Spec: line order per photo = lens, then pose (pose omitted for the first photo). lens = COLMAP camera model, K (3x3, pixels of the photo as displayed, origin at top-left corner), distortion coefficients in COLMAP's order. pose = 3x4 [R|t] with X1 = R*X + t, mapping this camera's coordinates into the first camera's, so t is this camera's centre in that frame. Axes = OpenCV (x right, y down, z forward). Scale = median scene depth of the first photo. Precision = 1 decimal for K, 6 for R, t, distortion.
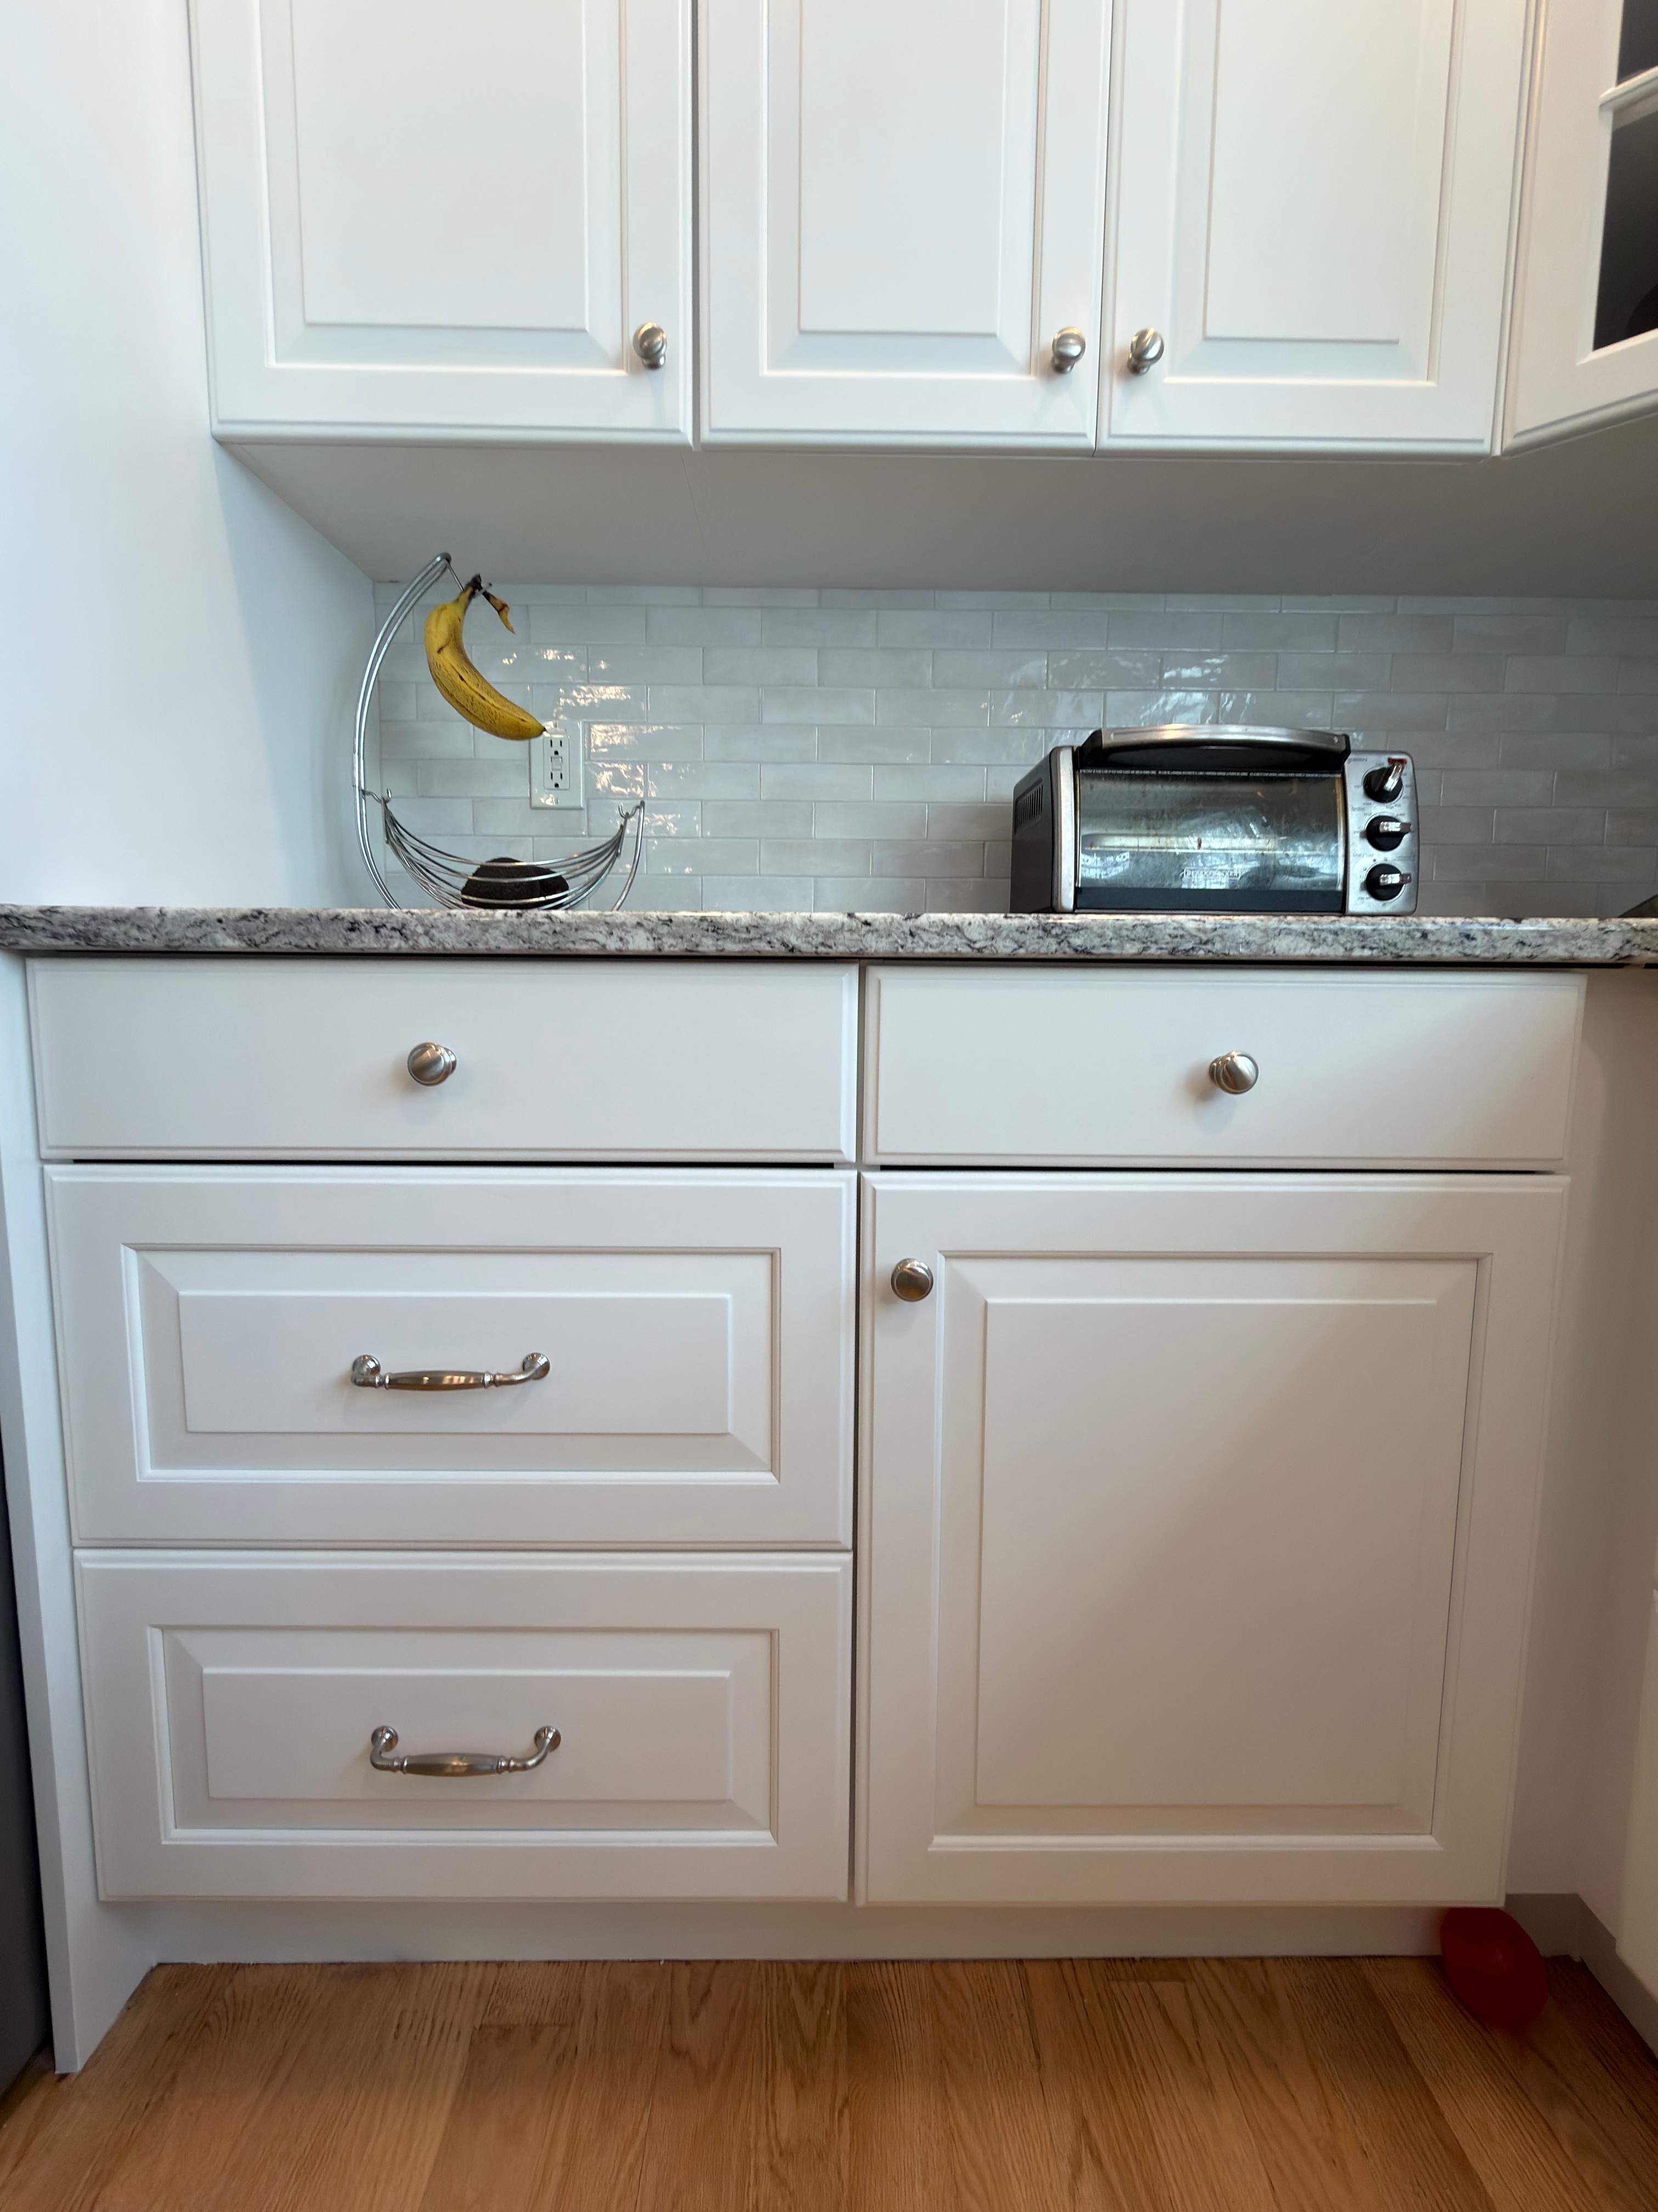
lens RADIAL K [[992.5, 0, 826.7], [0, 992.5, 1103.0], [0, 0, 1]] dist [0.001521, 0.000261]
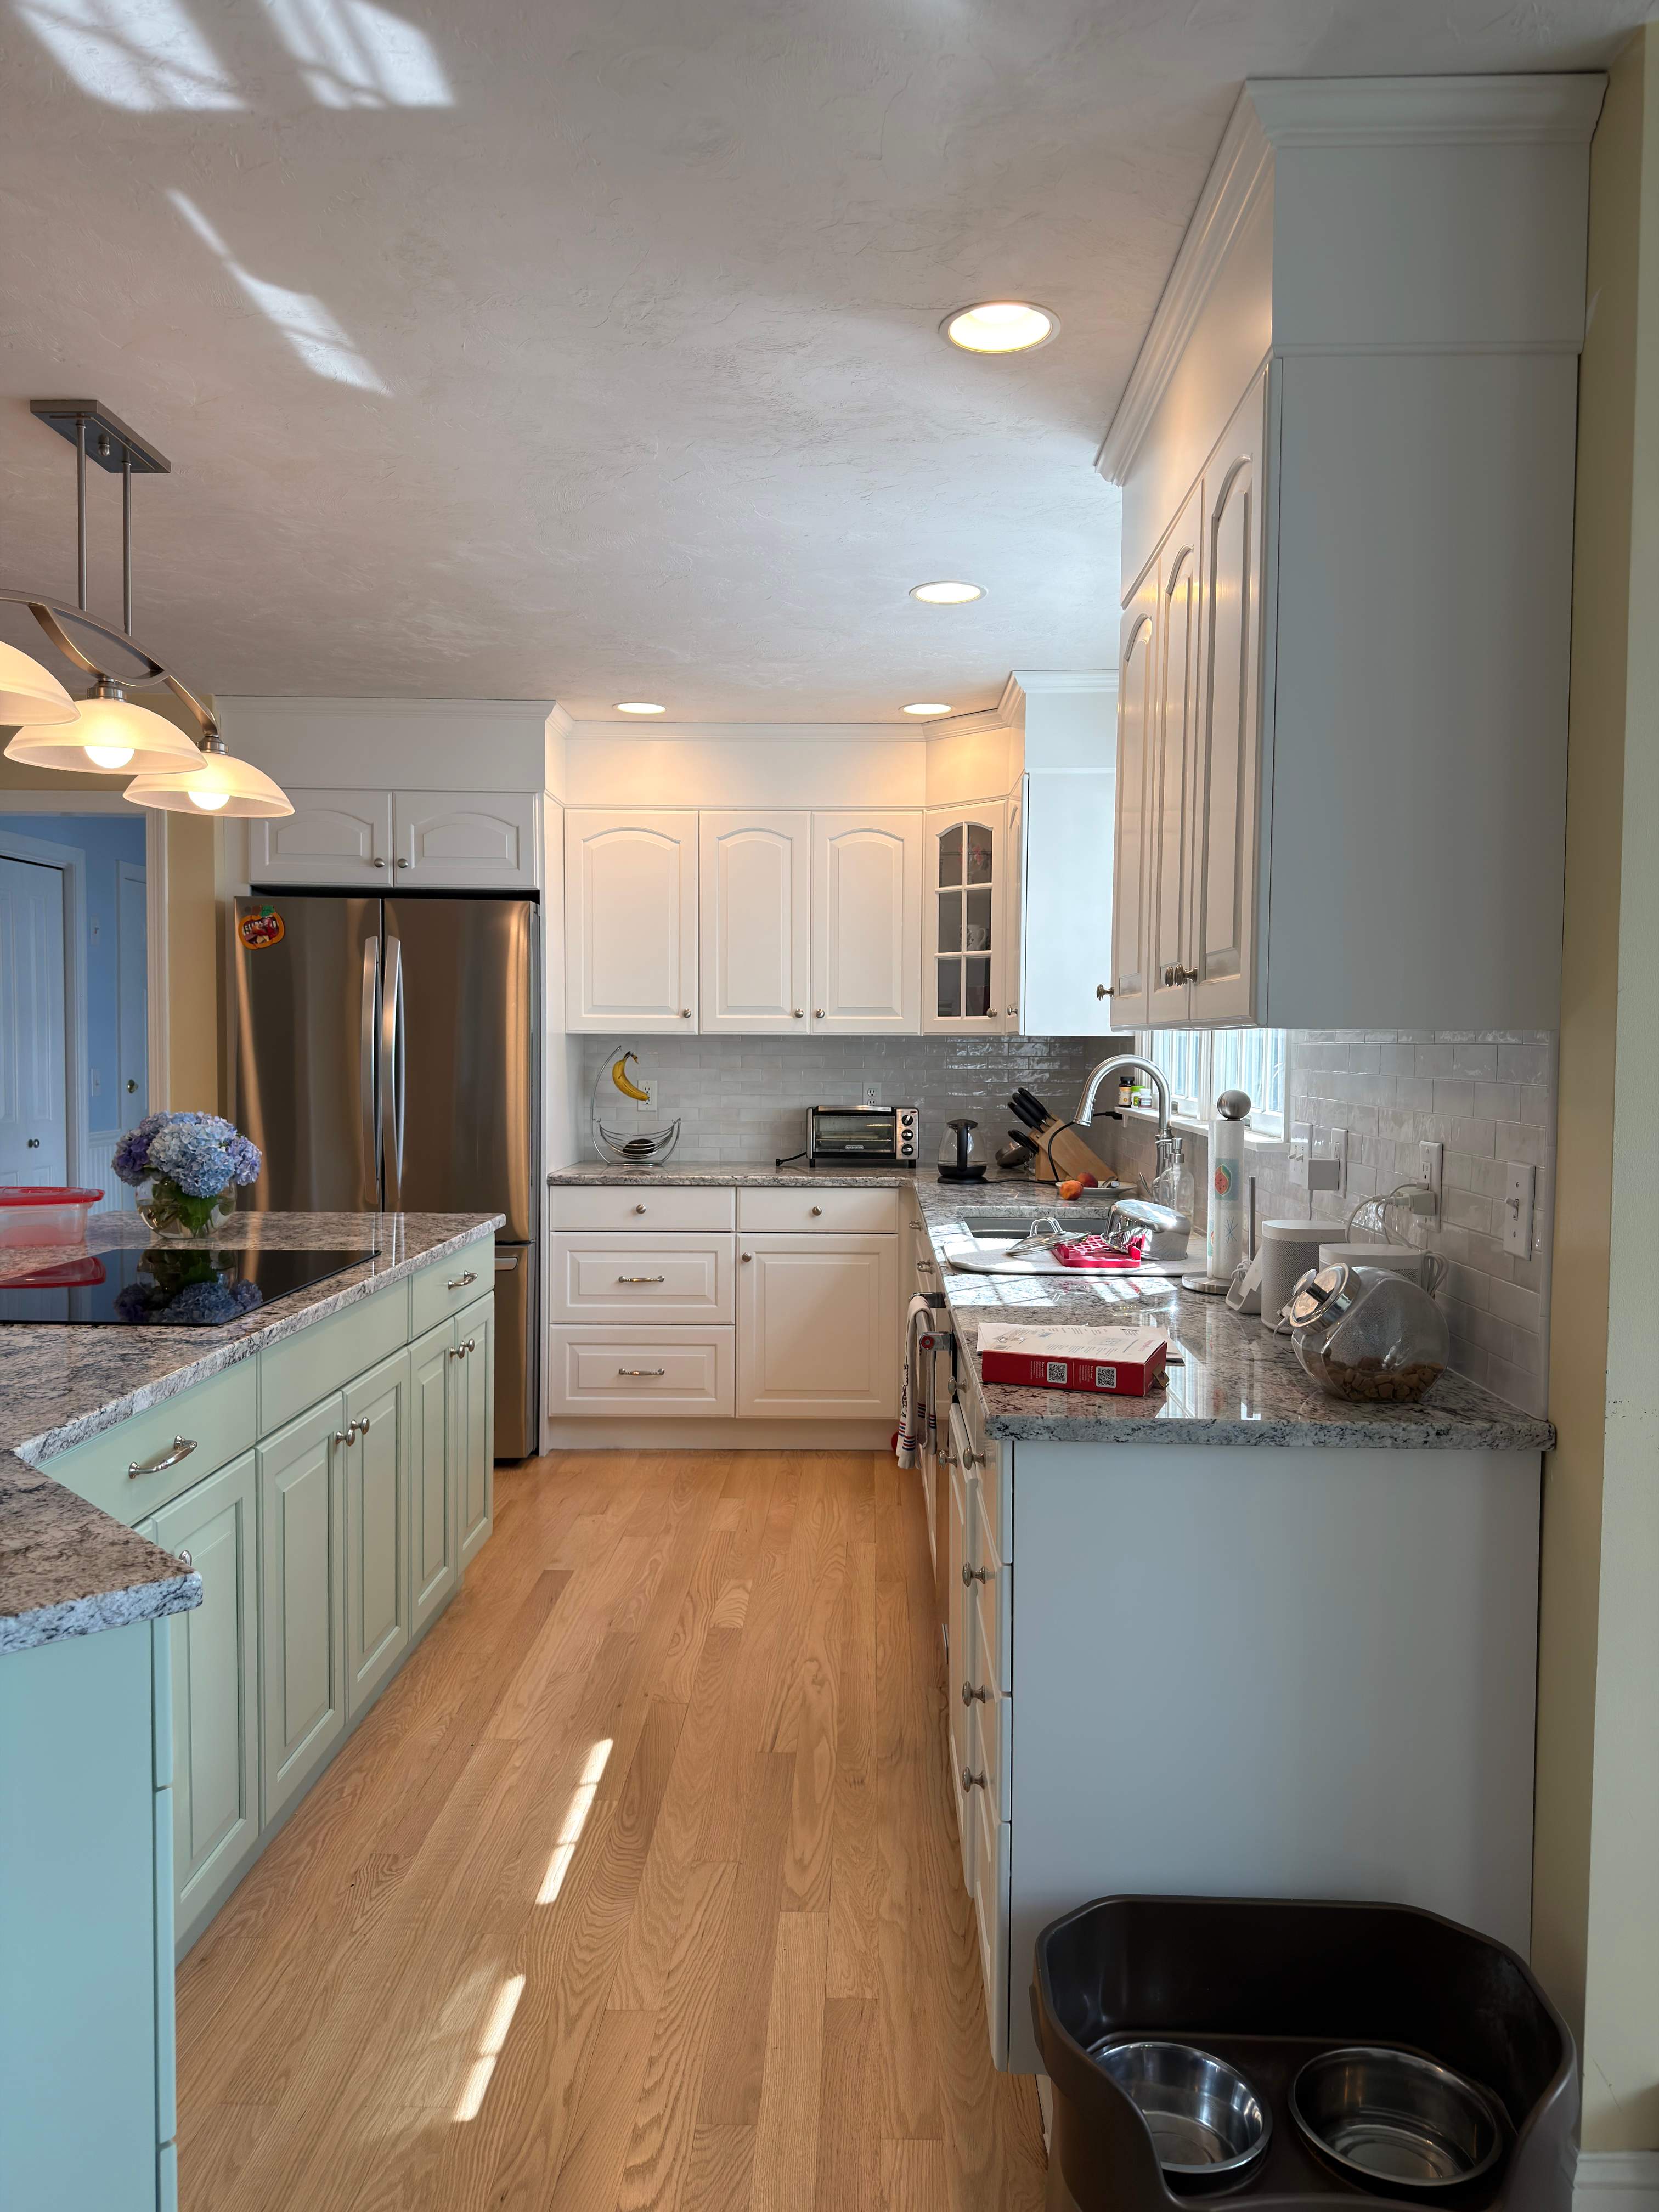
lens RADIAL K [[1555.1, 0, 833.1], [0, 1555.1, 1106.8], [0, 0, 1]] dist [0.160875, -0.232402]
pose [[0.999481, -0.002004, -0.032144, 0.639923], [-0.000265, 0.997517, -0.070432, -0.003912], [0.032206, 0.070404, 0.996999, -5.491333]]
